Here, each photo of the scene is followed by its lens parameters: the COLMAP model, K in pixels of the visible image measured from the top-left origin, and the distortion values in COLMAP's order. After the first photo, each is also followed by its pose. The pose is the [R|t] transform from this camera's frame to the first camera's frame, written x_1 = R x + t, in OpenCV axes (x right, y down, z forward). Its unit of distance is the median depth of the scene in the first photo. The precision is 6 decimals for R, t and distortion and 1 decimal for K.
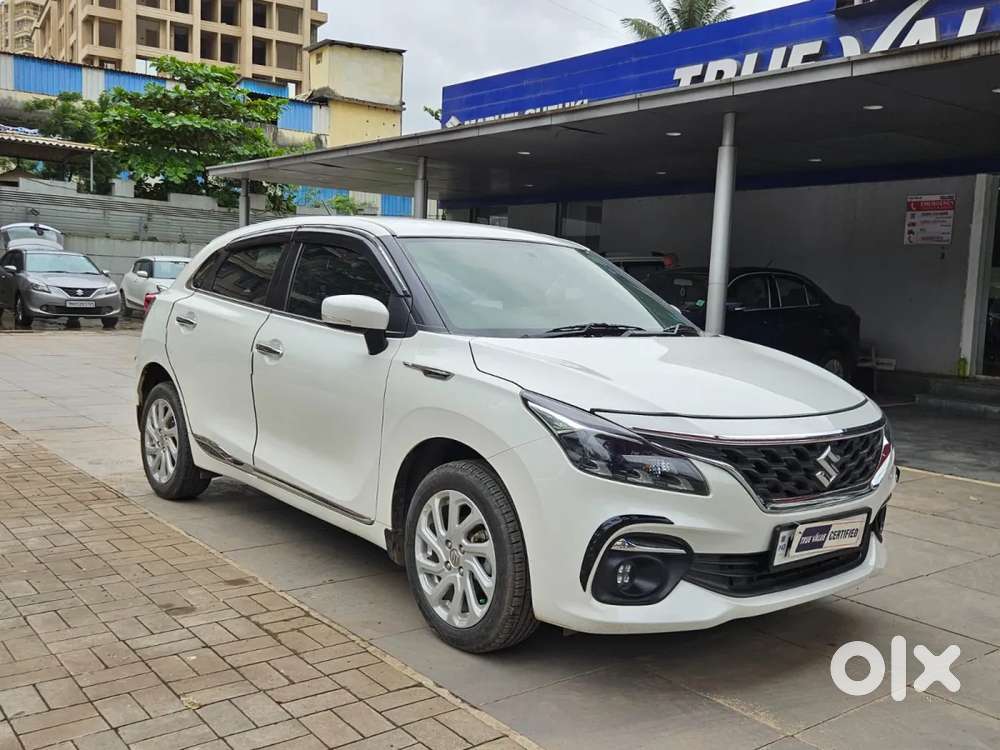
lens RADIAL K [[955.8, 0, 516.2], [0, 955.8, 374.0], [0, 0, 1]] dist [0.069348, -0.057456]
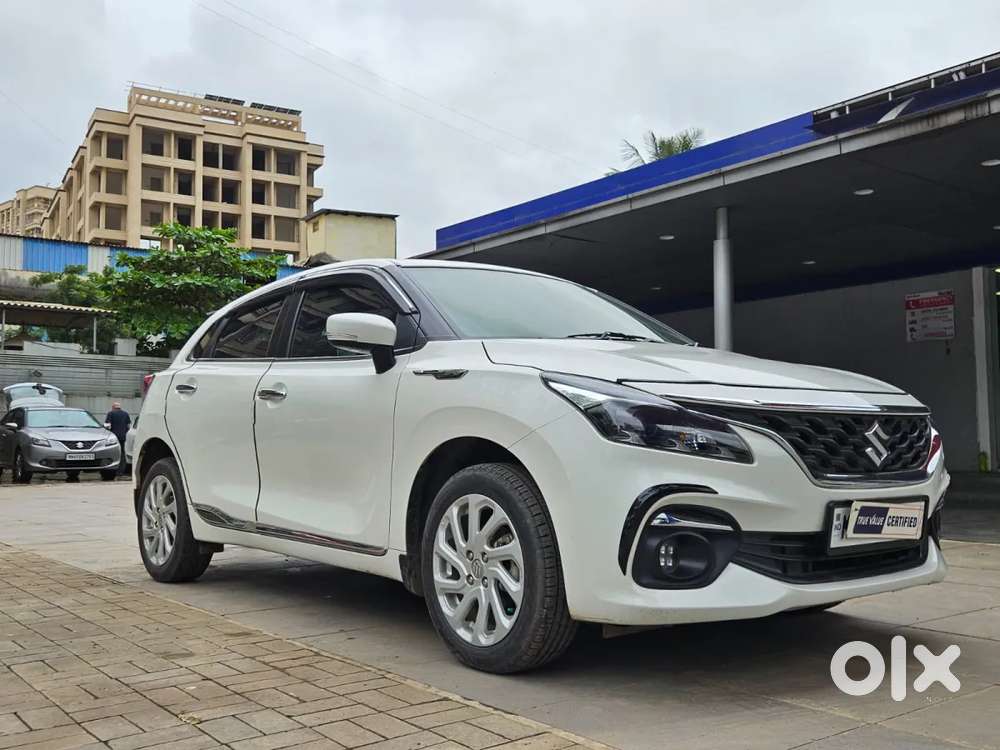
lens RADIAL K [[959.5, 0, 503.1], [0, 959.5, 377.4], [0, 0, 1]] dist [0.069023, -0.063375]
pose [[0.998692, -0.050323, -0.009079, -0.017195], [0.048233, 0.986012, -0.159546, 0.124087], [0.016981, 0.158899, 0.987149, 0.051278]]
